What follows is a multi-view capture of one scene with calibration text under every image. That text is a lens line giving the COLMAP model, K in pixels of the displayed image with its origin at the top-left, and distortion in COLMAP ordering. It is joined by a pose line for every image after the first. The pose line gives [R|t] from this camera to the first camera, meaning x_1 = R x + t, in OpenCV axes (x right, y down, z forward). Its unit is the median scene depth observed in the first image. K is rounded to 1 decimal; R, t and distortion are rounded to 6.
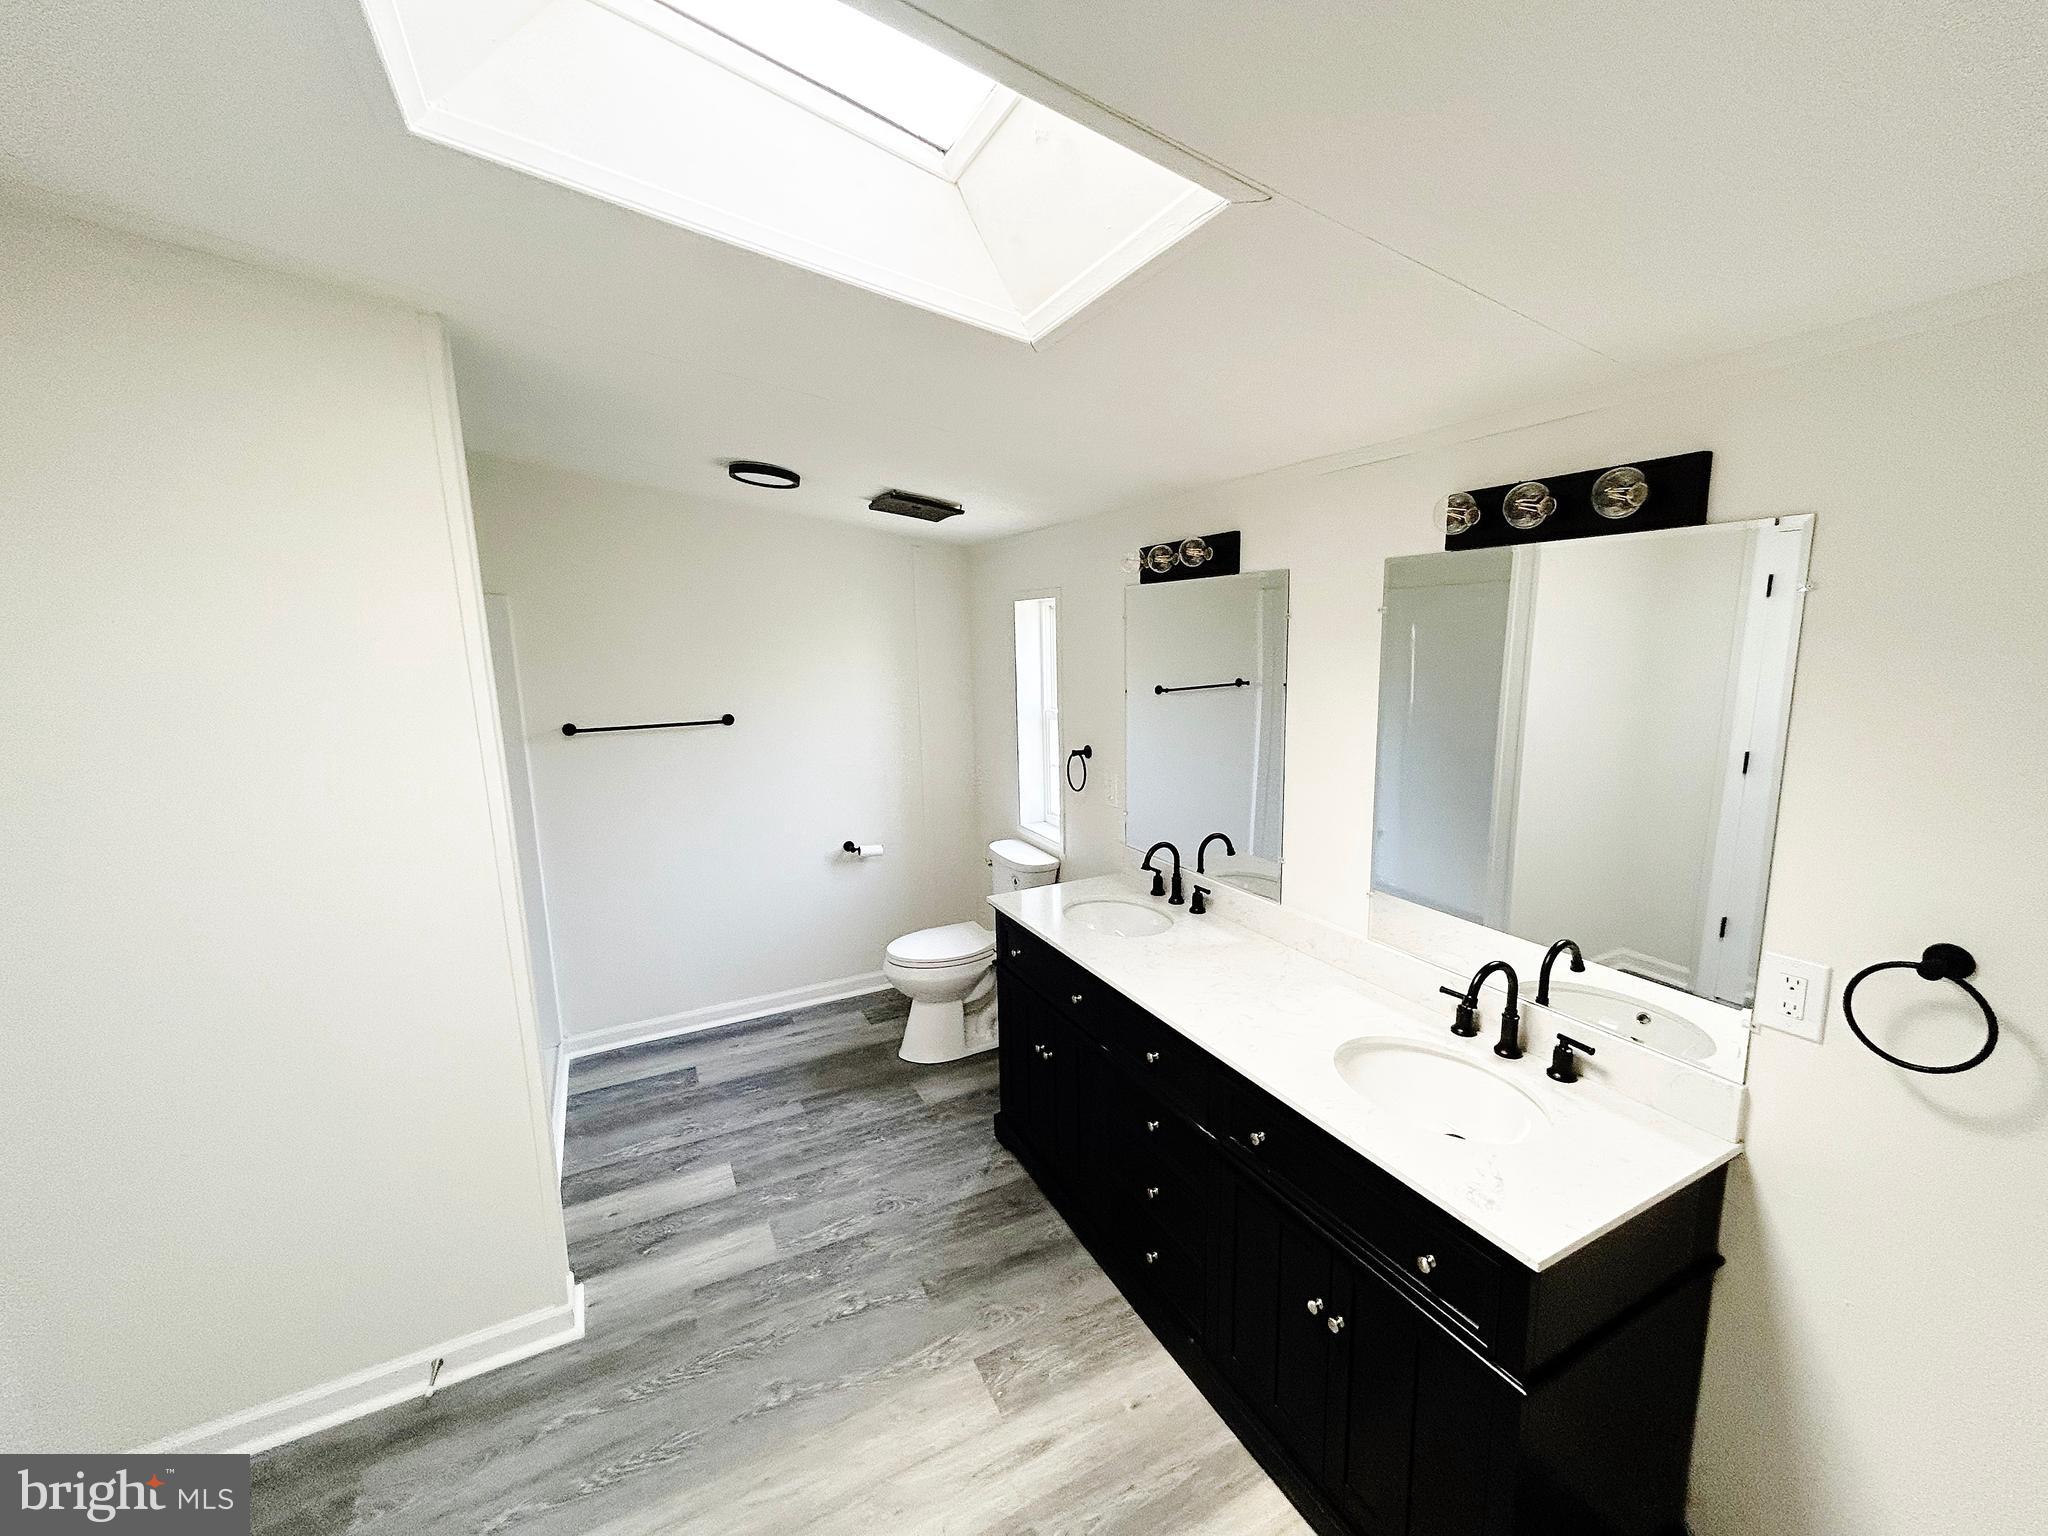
lens RADIAL K [[823.6, 0, 1025.8], [0, 823.6, 764.6], [0, 0, 1]] dist [-0.007539, 0.005641]
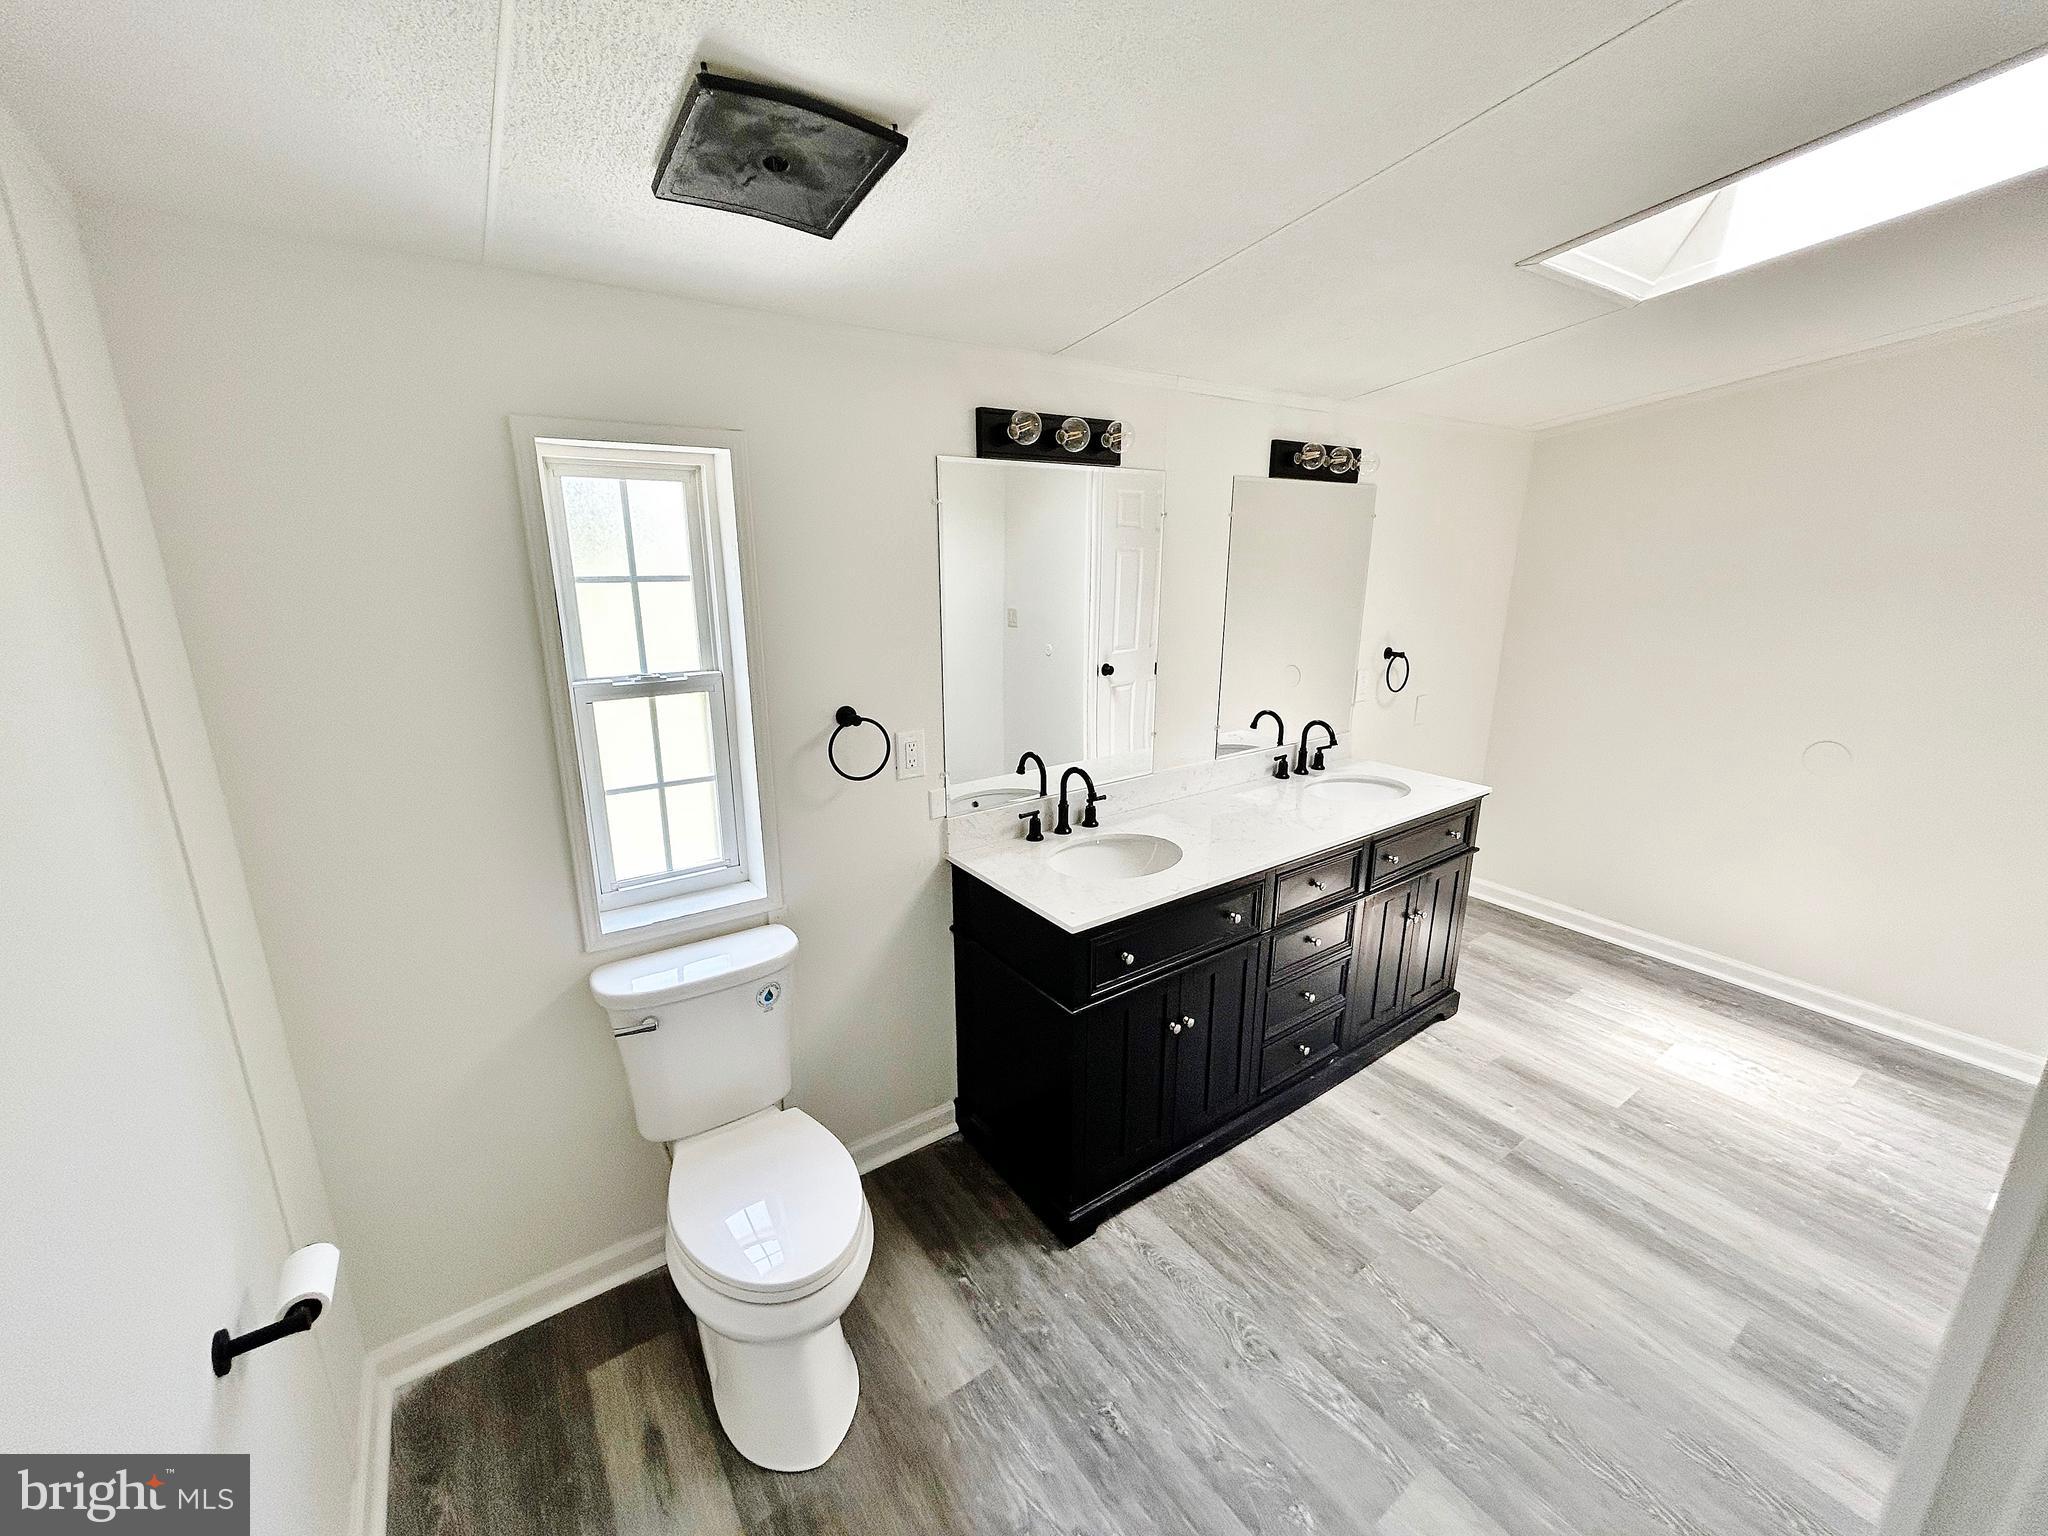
lens RADIAL K [[823.6, 0, 1025.8], [0, 823.6, 764.6], [0, 0, 1]] dist [-0.007539, 0.005641]
pose [[-0.143707, -0.237943, 0.960589, -0.735952], [0.155677, 0.953143, 0.259389, -0.160088], [-0.977299, 0.186818, -0.099931, 1.237436]]
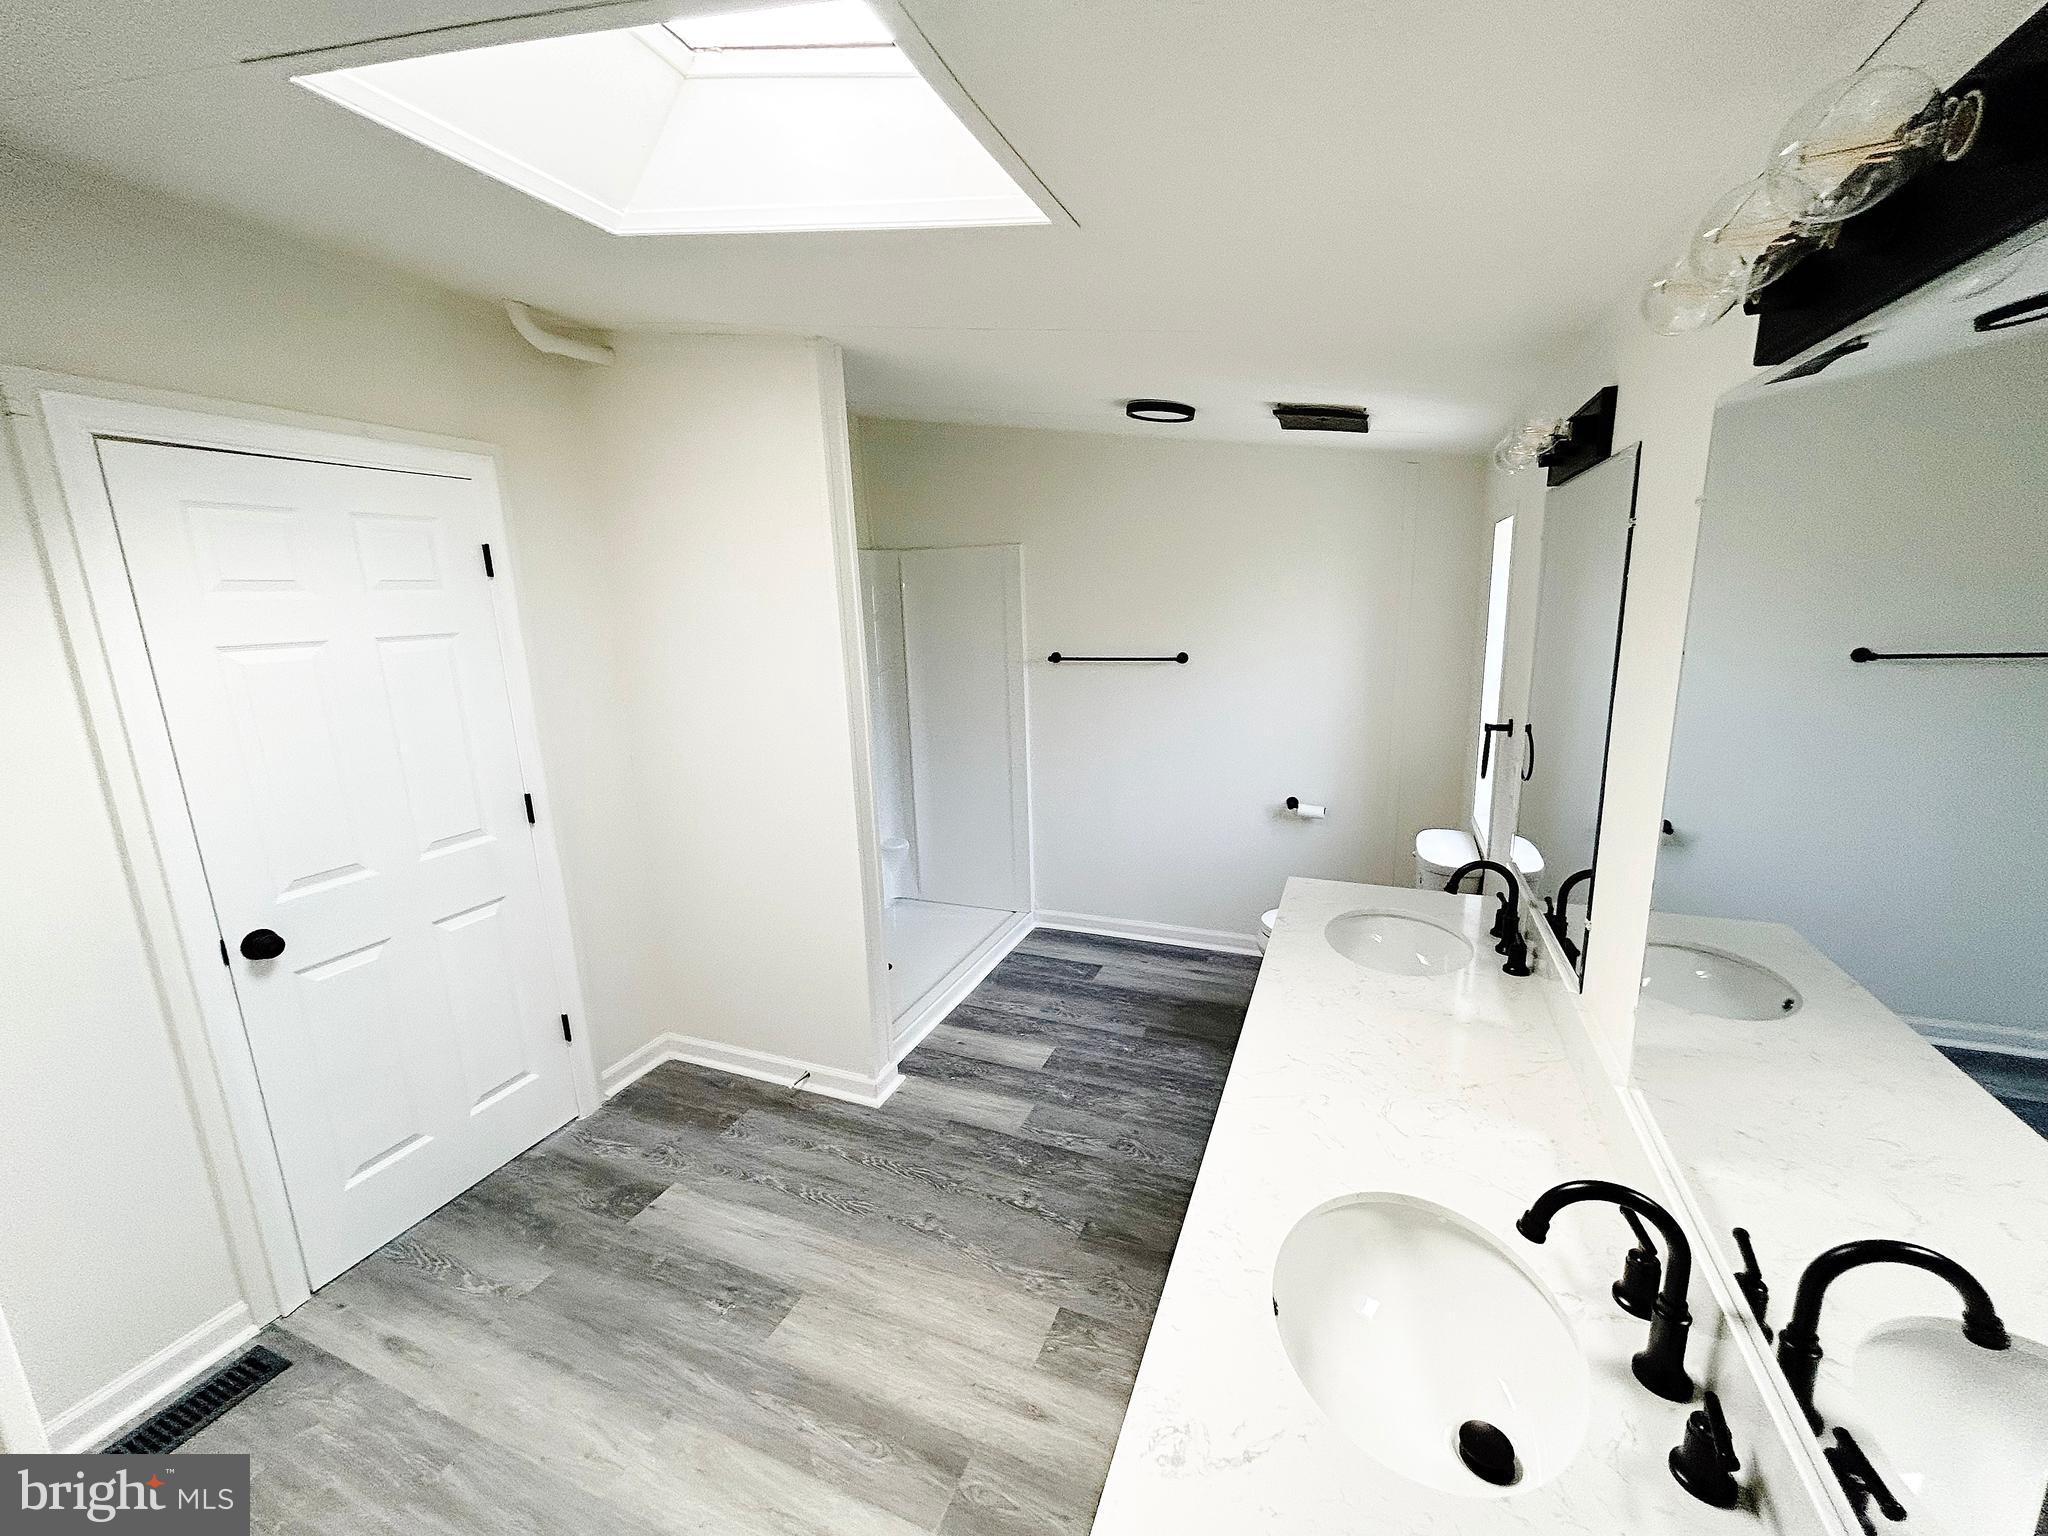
lens RADIAL K [[823.6, 0, 1025.8], [0, 823.6, 764.6], [0, 0, 1]] dist [-0.007539, 0.005641]
pose [[0.648098, 0.155913, -0.745426, 0.456586], [-0.105179, 0.987764, 0.115154, -0.030453], [0.754259, 0.003772, 0.656566, 0.258683]]
